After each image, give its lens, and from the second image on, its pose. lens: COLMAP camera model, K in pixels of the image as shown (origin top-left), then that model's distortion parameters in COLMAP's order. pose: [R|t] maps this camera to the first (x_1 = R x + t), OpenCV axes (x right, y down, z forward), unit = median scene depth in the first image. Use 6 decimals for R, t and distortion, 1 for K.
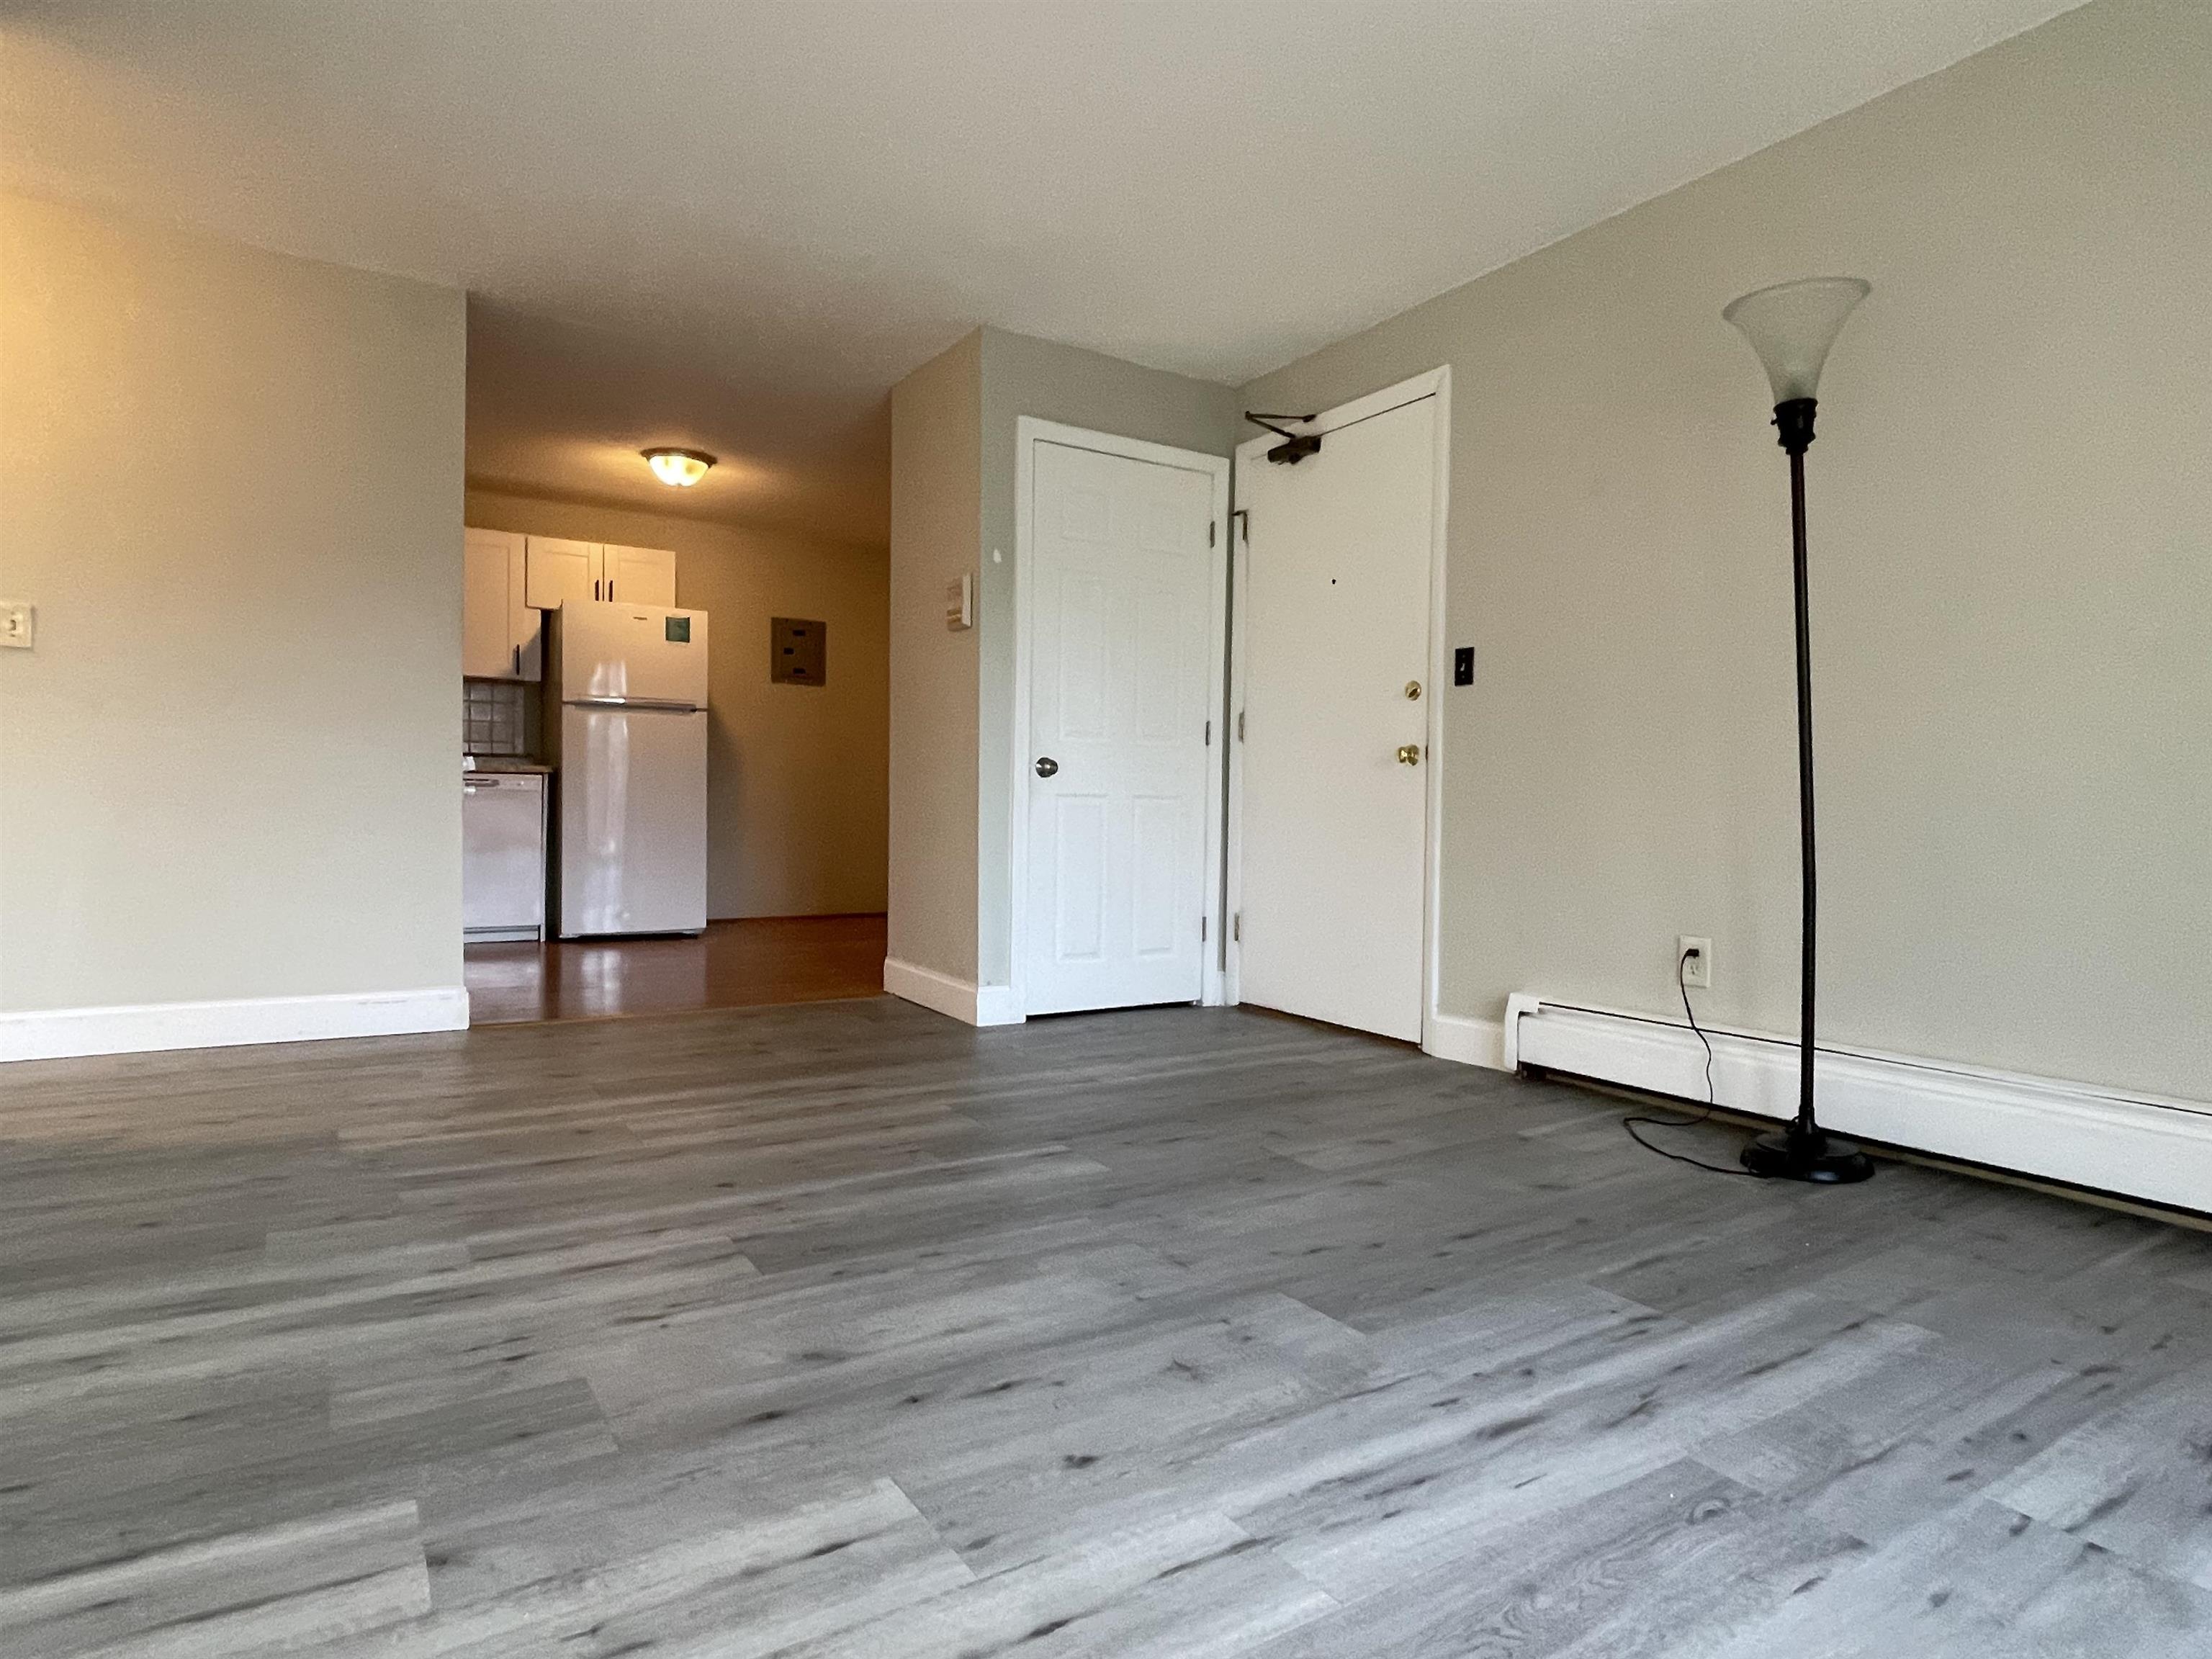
lens RADIAL K [[1241.6, 0, 1101.4], [0, 1241.6, 819.1], [0, 0, 1]] dist [0.004537, -0.004861]
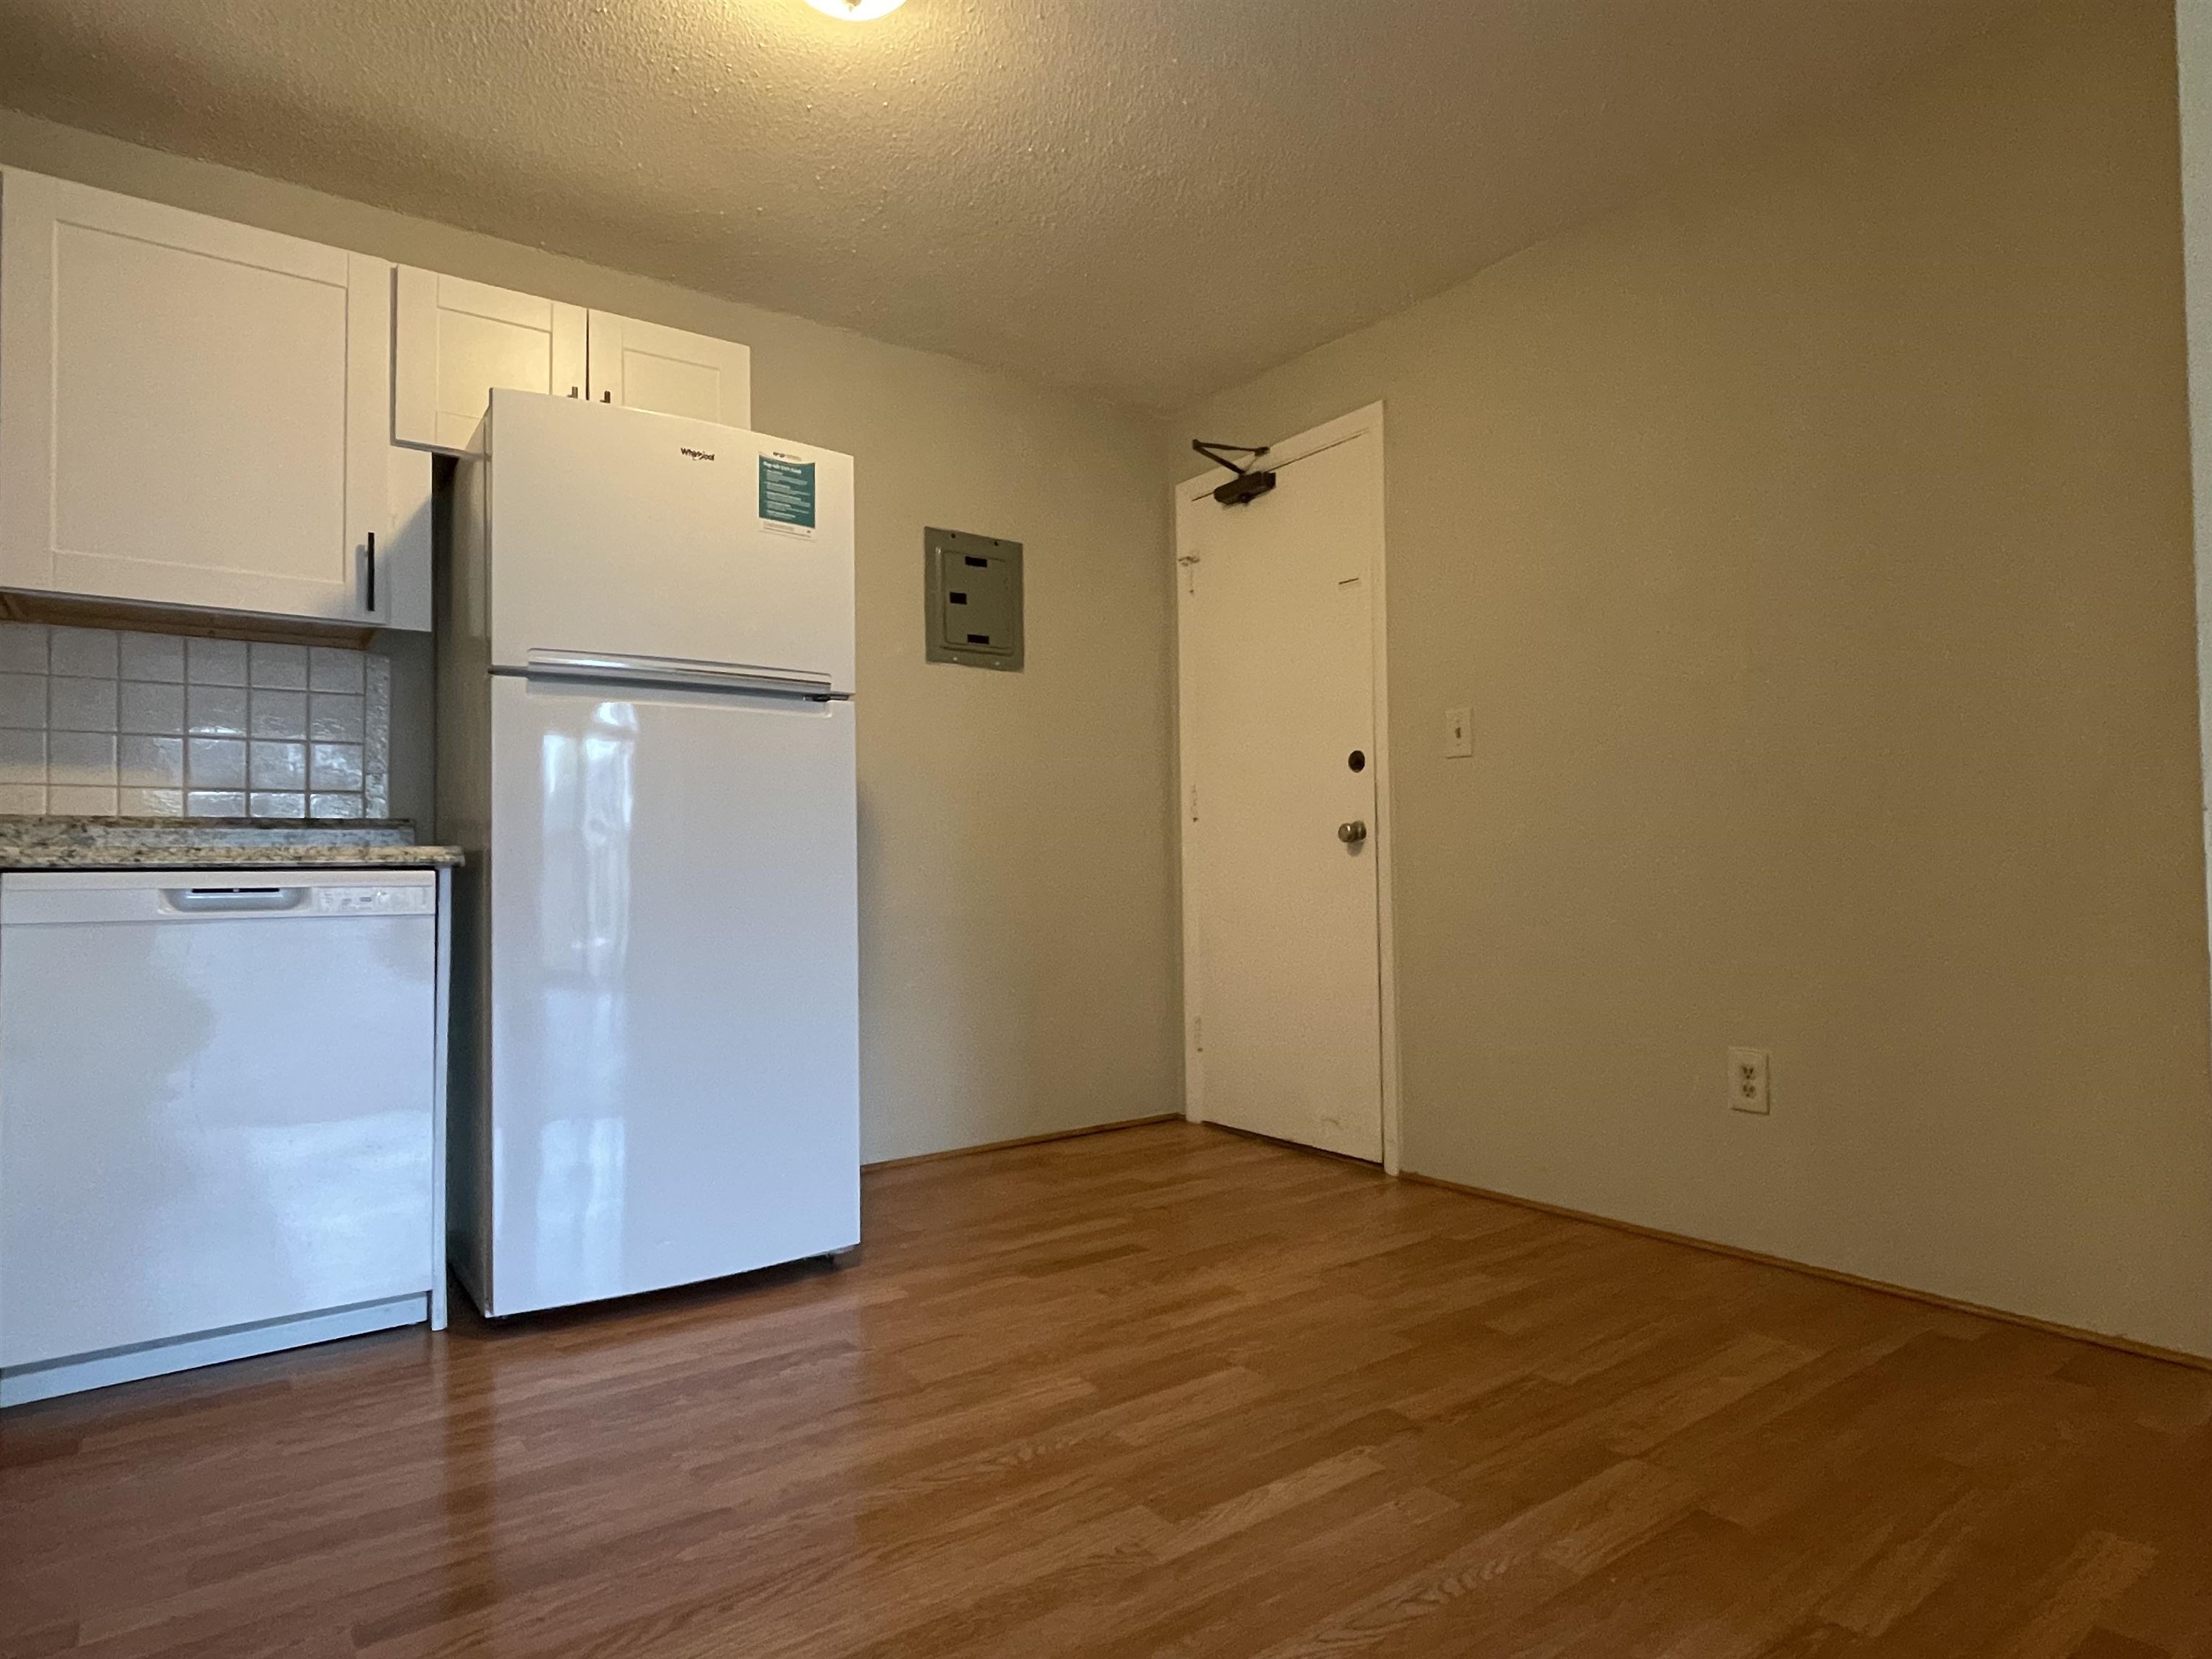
lens RADIAL K [[1241.6, 0, 1080.0], [0, 1241.6, 835.3], [0, 0, 1]] dist [0.004537, -0.004861]
pose [[0.998150, -0.024444, 0.055665, -0.646432], [0.026856, 0.998714, -0.043000, -0.057971], [-0.054543, 0.044415, 0.997523, 1.437278]]
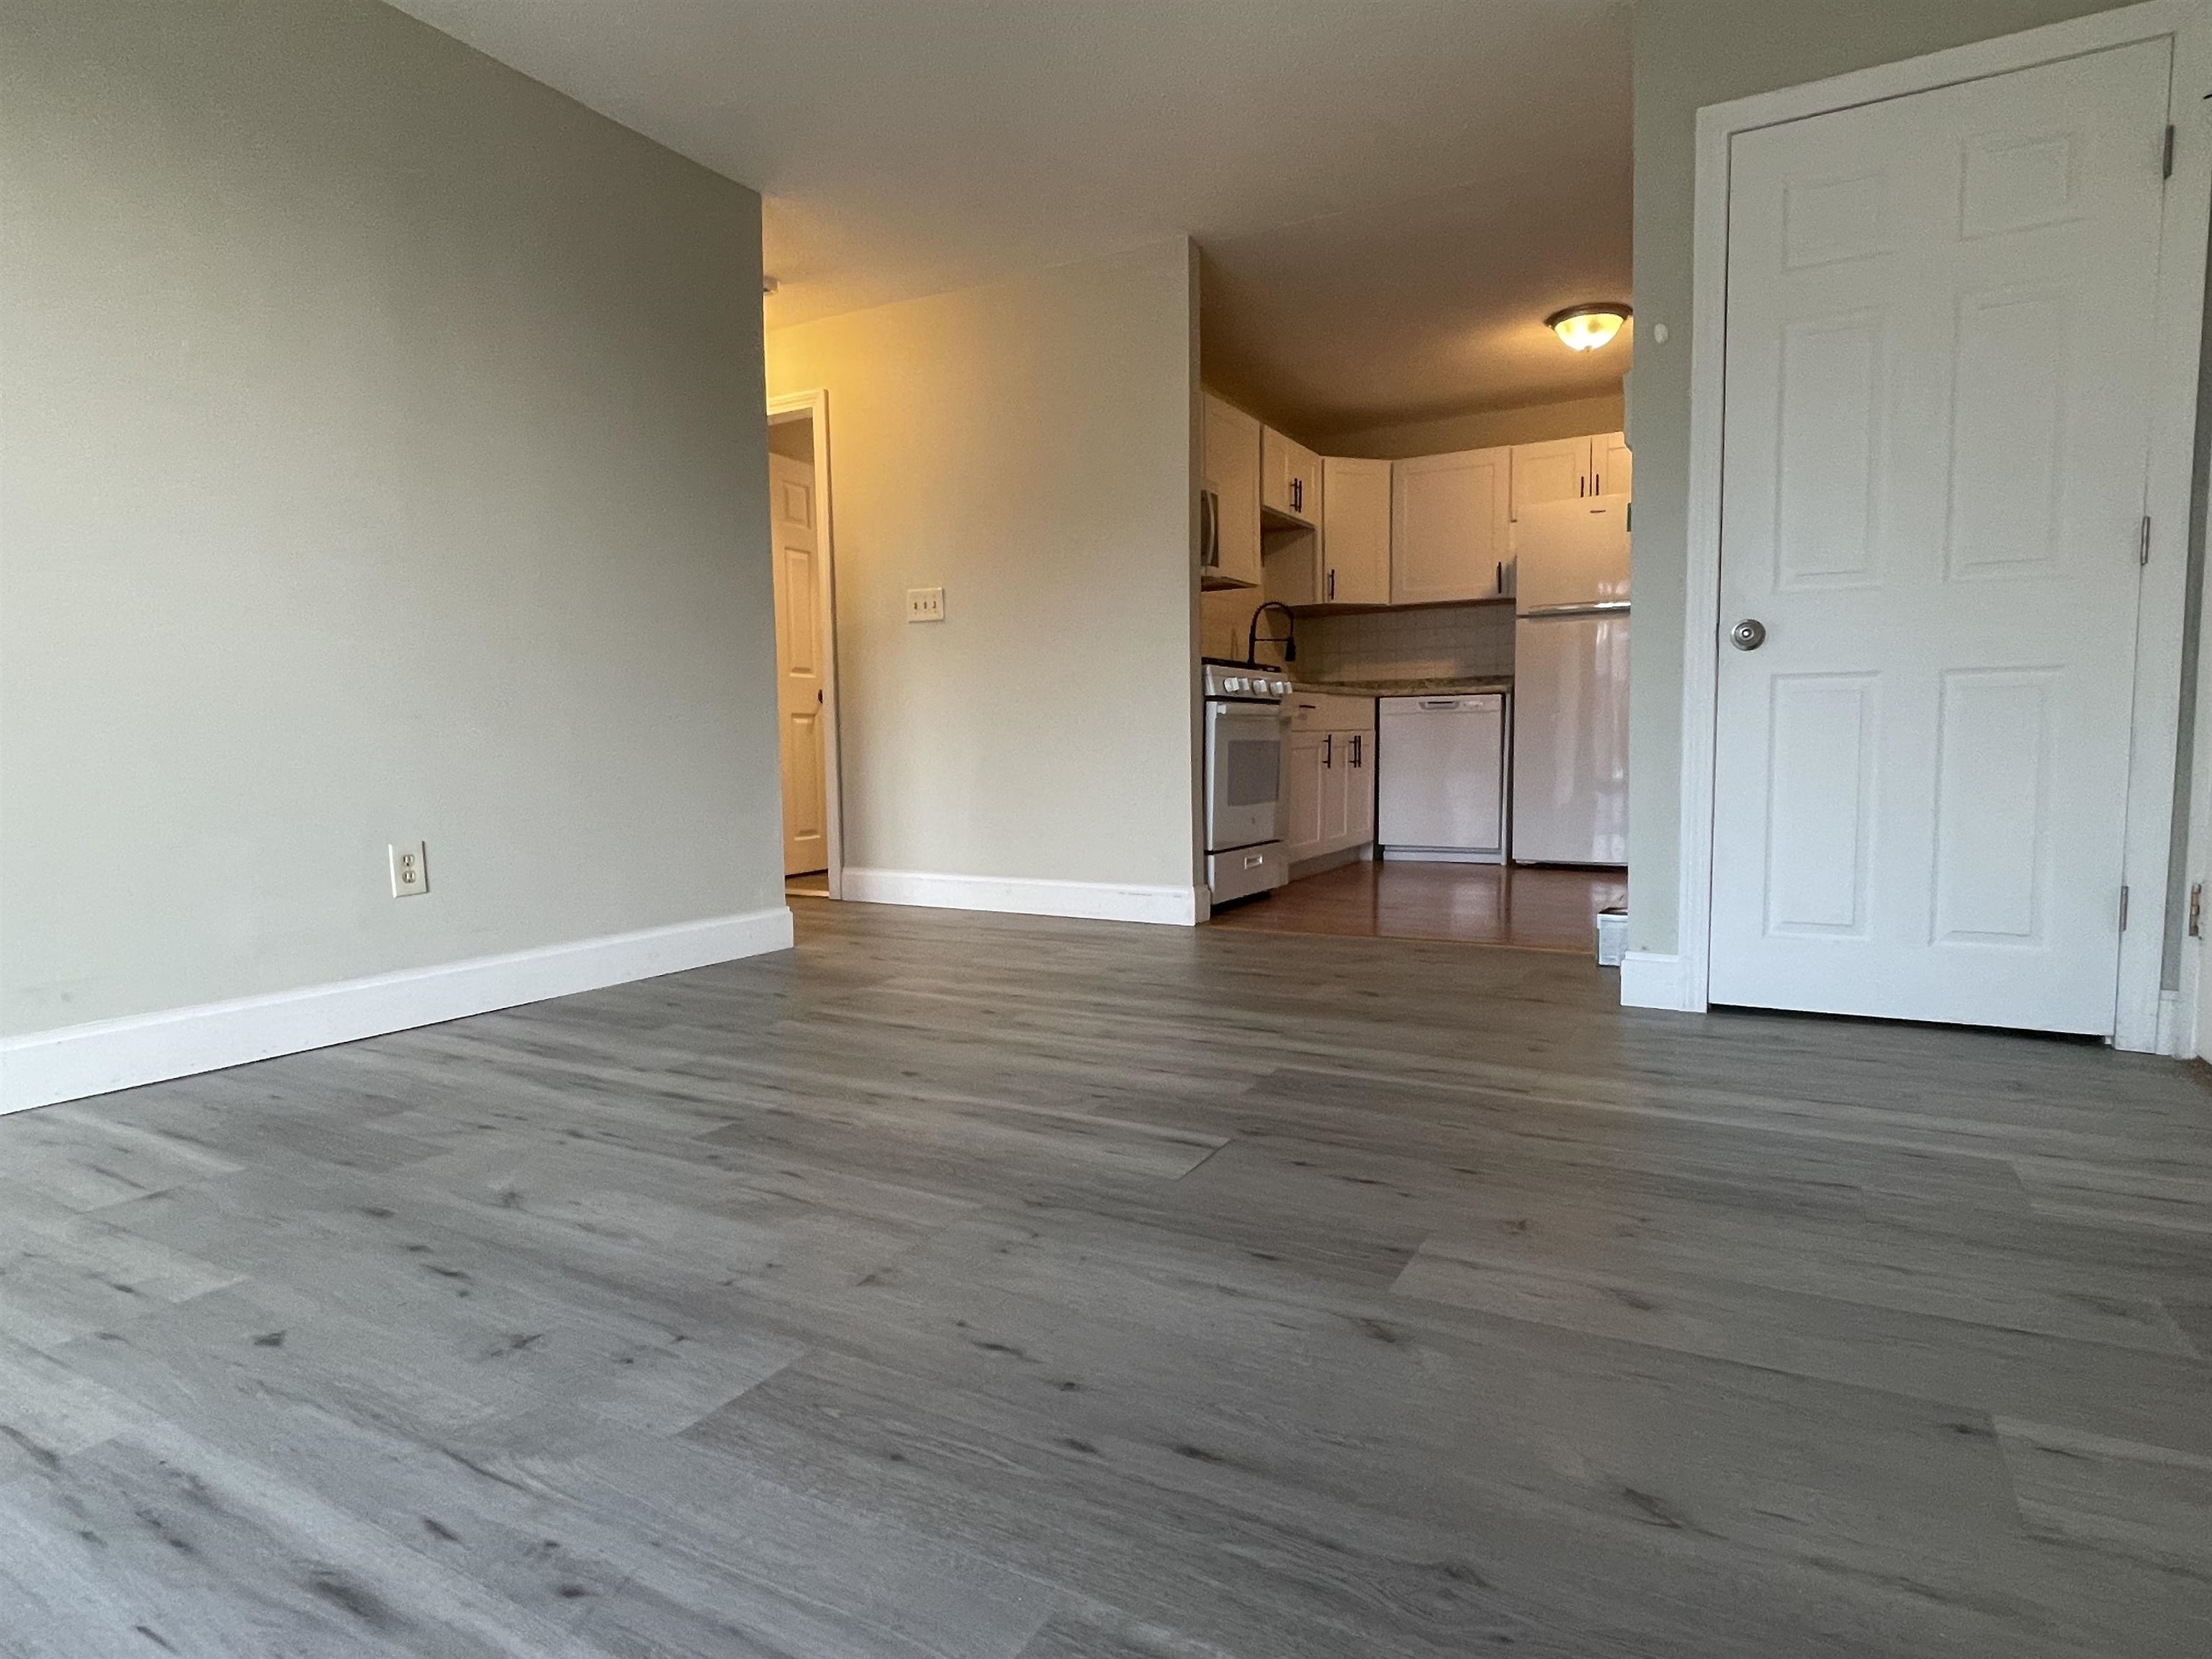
lens RADIAL K [[1241.6, 0, 1095.8], [0, 1241.6, 832.4], [0, 0, 1]] dist [0.004537, -0.004861]
pose [[0.465702, 0.043501, -0.883872, 0.606952], [0.010278, 0.998458, 0.054556, 0.036904], [0.884882, -0.034491, 0.464537, 0.606367]]
